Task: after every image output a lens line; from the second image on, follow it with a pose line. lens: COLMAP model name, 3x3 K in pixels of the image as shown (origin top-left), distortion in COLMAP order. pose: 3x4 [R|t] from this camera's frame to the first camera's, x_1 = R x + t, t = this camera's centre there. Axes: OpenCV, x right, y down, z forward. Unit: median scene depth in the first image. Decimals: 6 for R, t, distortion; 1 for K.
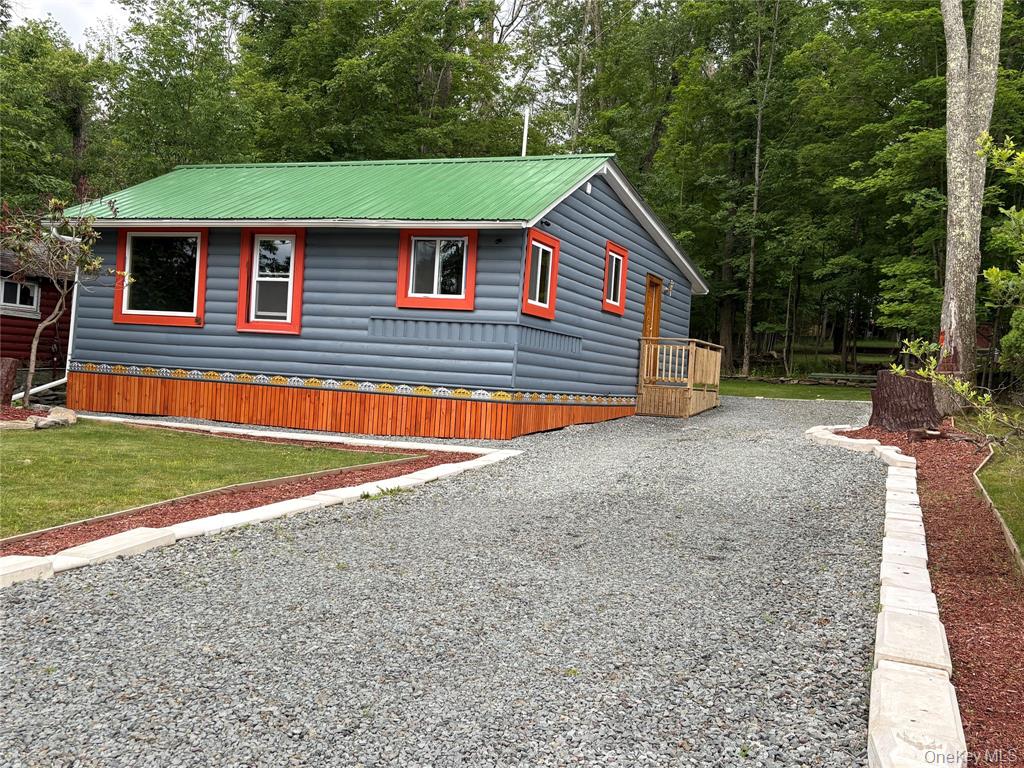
lens RADIAL K [[1017.8, 0, 512.2], [0, 1017.8, 390.3], [0, 0, 1]] dist [0.083274, 0.000000]
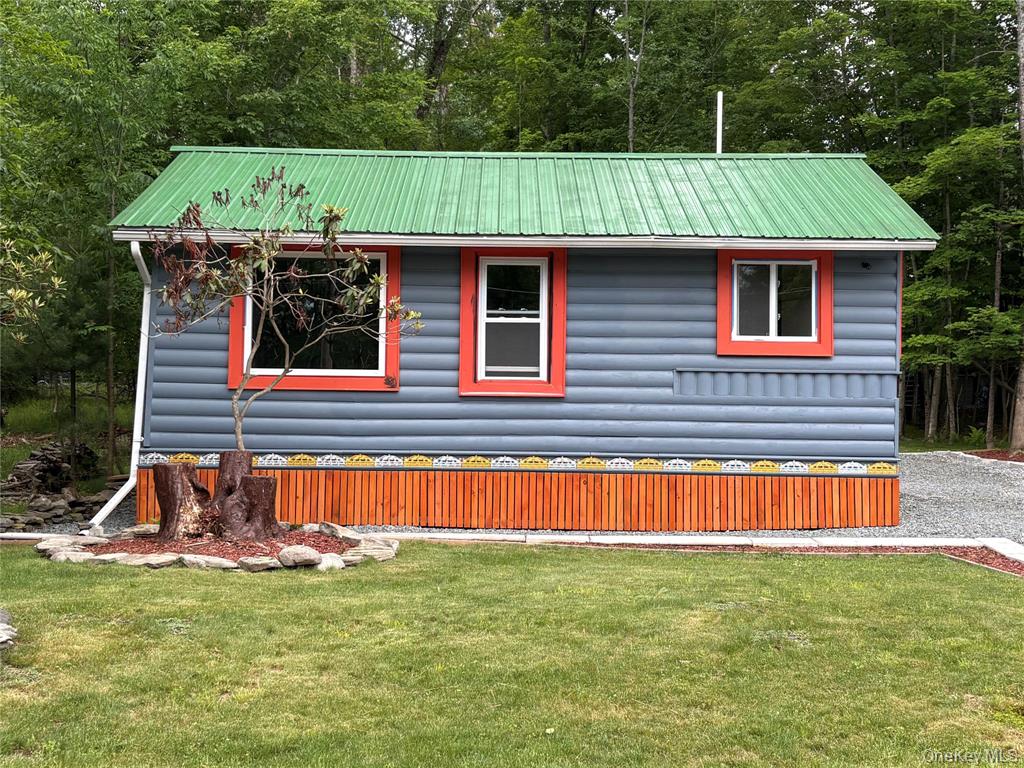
lens RADIAL K [[1396.0, 0, 505.5], [0, 1396.0, 382.4], [0, 0, 1]] dist [0.080538, 0.000000]
pose [[0.932374, -0.028790, 0.360347, -0.580234], [0.048708, 0.997739, -0.046315, -0.021246], [-0.358199, 0.060735, 0.931668, 0.109668]]
